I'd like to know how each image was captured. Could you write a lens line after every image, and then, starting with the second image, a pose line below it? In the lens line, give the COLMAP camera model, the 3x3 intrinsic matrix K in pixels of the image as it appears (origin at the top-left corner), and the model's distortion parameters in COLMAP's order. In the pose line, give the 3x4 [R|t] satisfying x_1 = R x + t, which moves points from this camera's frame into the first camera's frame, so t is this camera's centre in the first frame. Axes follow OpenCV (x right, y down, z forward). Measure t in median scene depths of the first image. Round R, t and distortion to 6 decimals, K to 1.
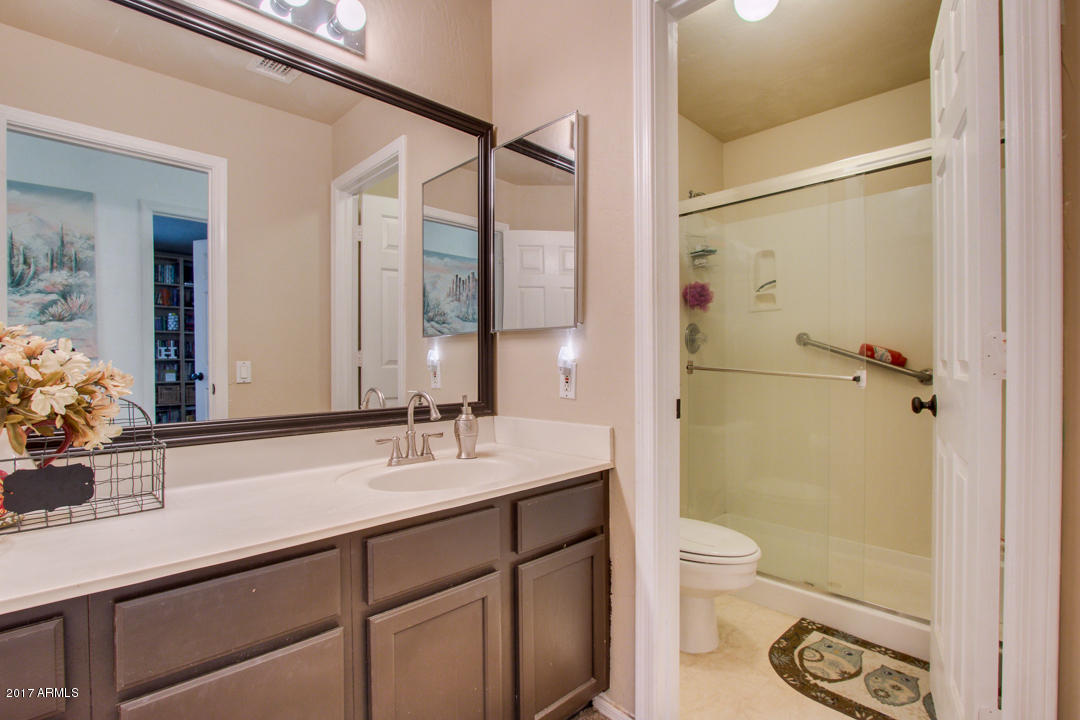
lens RADIAL K [[521.6, 0, 542.5], [0, 521.6, 362.7], [0, 0, 1]] dist [-0.001443, -0.000892]
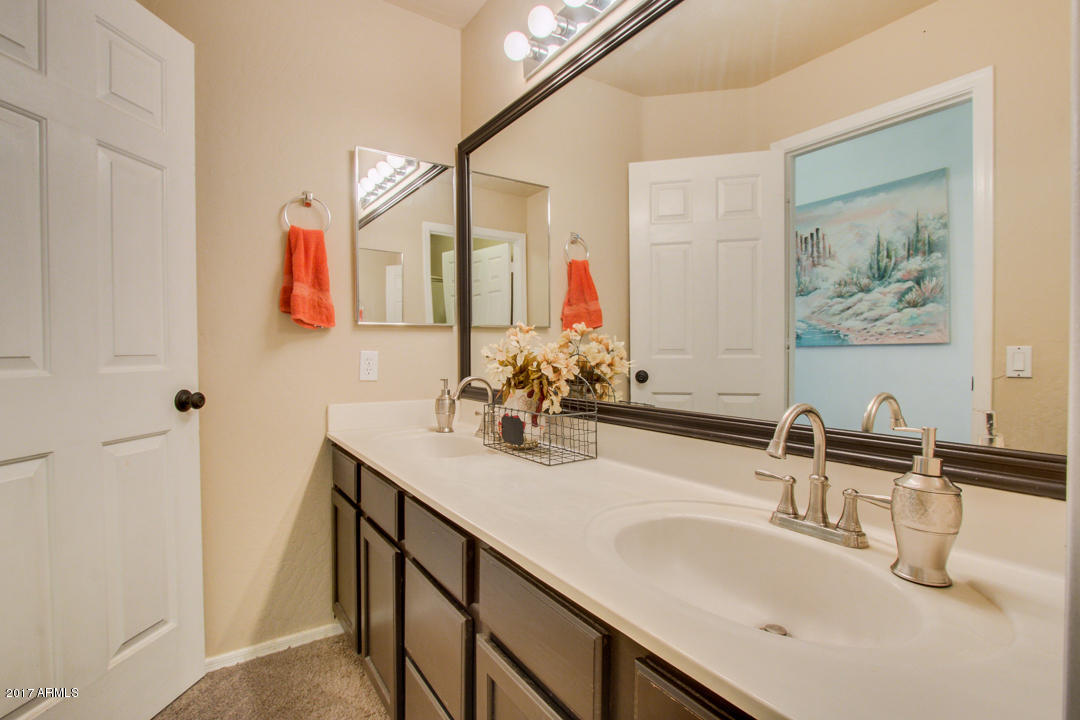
lens RADIAL K [[521.6, 0, 542.8], [0, 521.6, 354.9], [0, 0, 1]] dist [-0.001443, -0.000892]
pose [[-0.158766, 0.011440, -0.987250, 0.191489], [0.001693, 0.999935, 0.011315, 0.000270], [0.987315, 0.000125, -0.158775, 0.450698]]
